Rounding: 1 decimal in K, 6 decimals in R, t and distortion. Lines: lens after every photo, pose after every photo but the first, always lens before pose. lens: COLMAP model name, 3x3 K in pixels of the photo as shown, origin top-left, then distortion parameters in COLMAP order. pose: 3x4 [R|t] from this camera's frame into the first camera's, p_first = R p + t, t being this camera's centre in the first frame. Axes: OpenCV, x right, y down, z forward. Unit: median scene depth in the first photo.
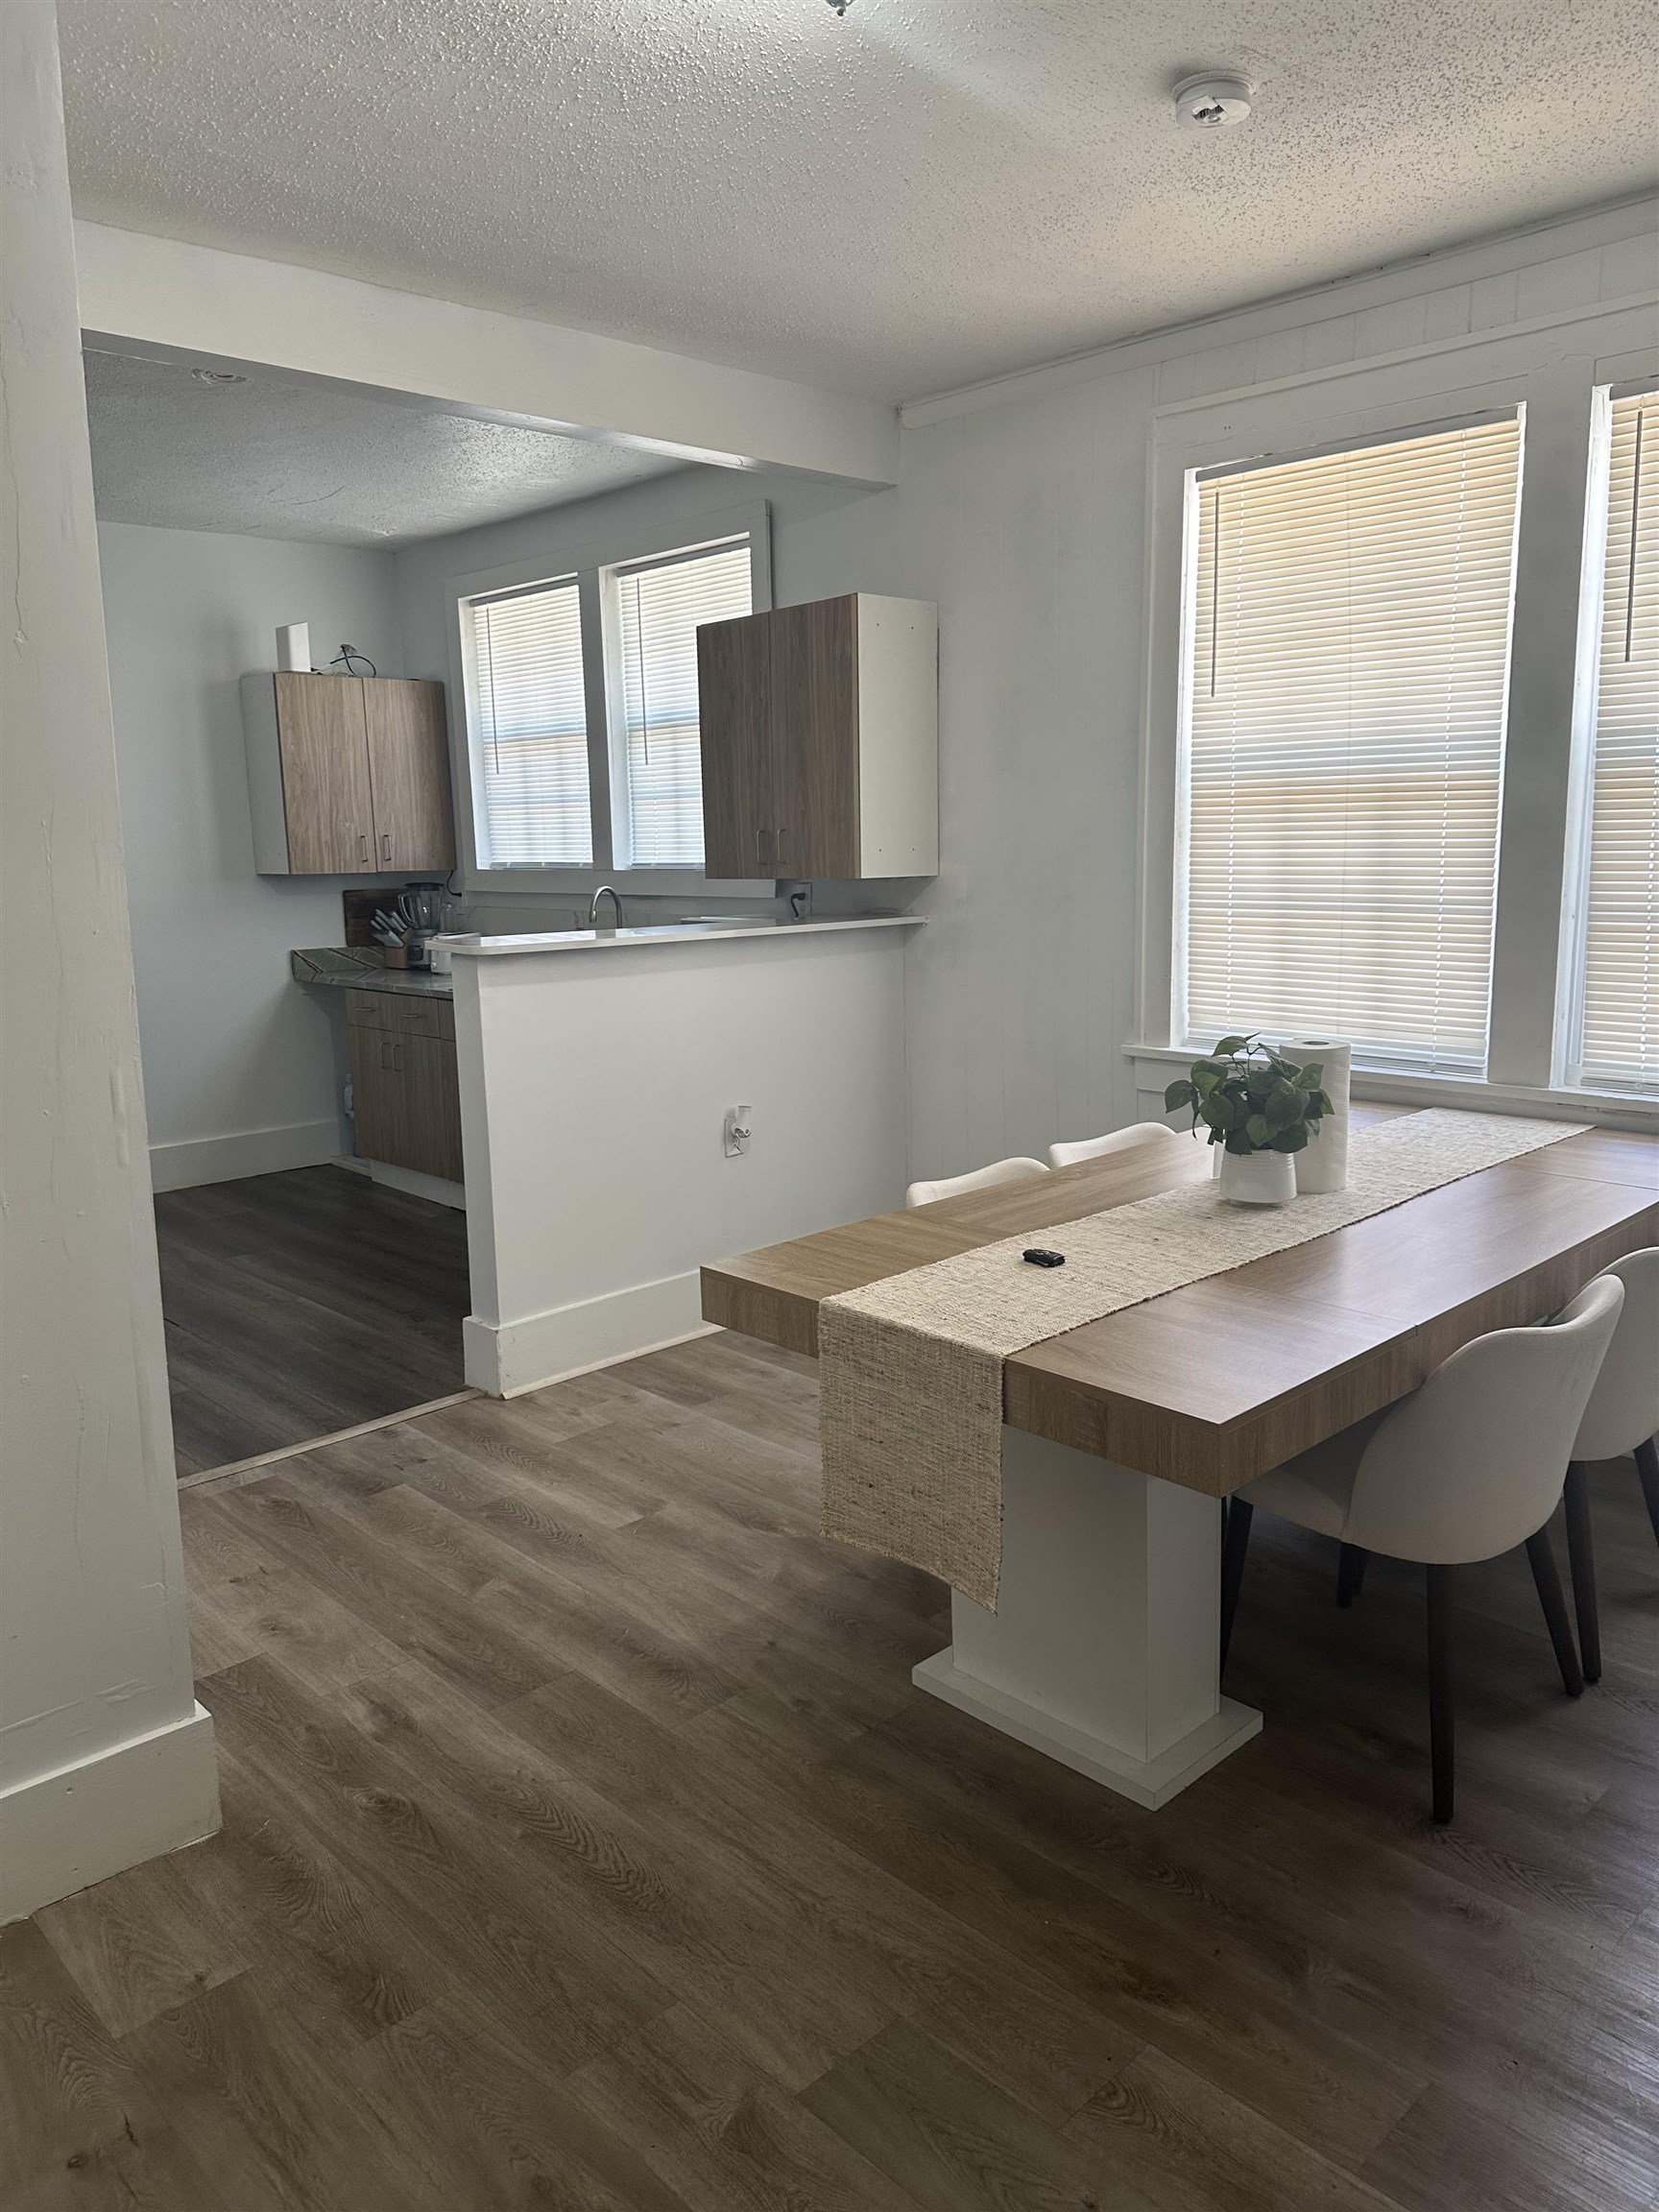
lens RADIAL K [[1565.9, 0, 811.6], [0, 1565.9, 1085.1], [0, 0, 1]] dist [0.037388, -0.007362]
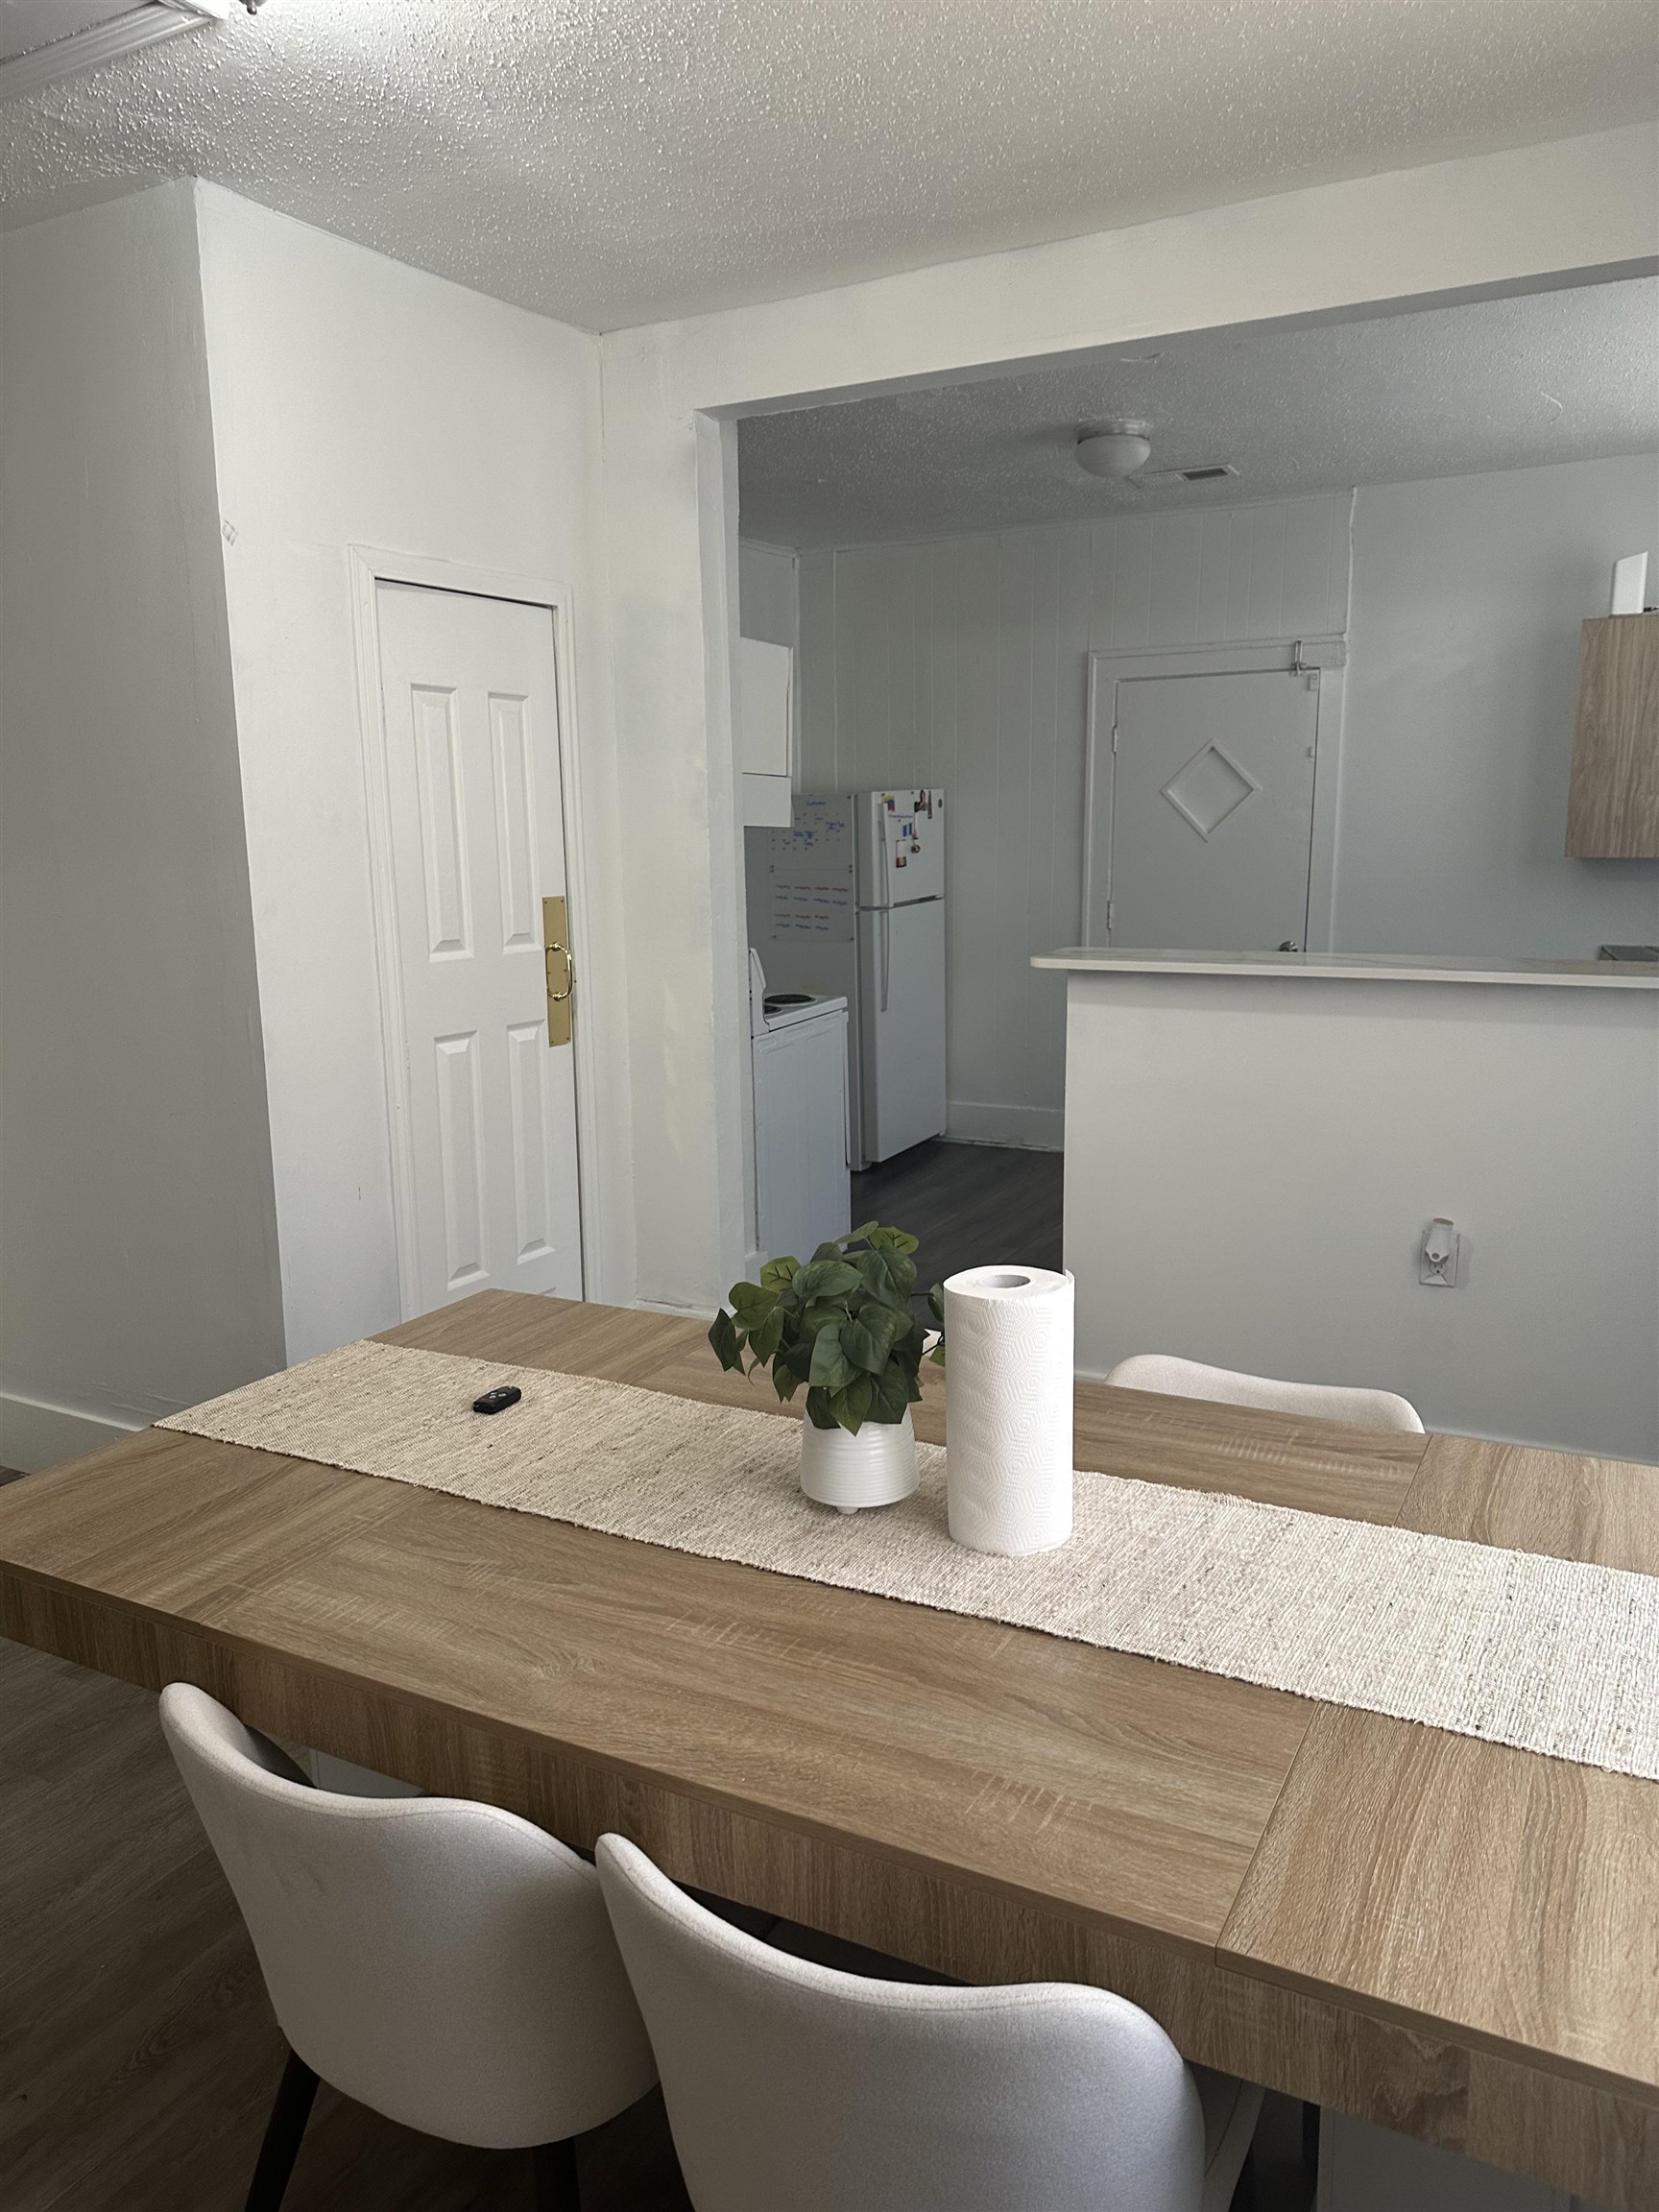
lens RADIAL K [[1565.9, 0, 827.0], [0, 1565.9, 1114.7], [0, 0, 1]] dist [0.037388, -0.007362]
pose [[0.318891, 0.201780, -0.926063, 0.605549], [-0.147203, 0.975763, 0.161919, -0.126599], [0.936290, 0.084685, 0.340865, 0.559364]]
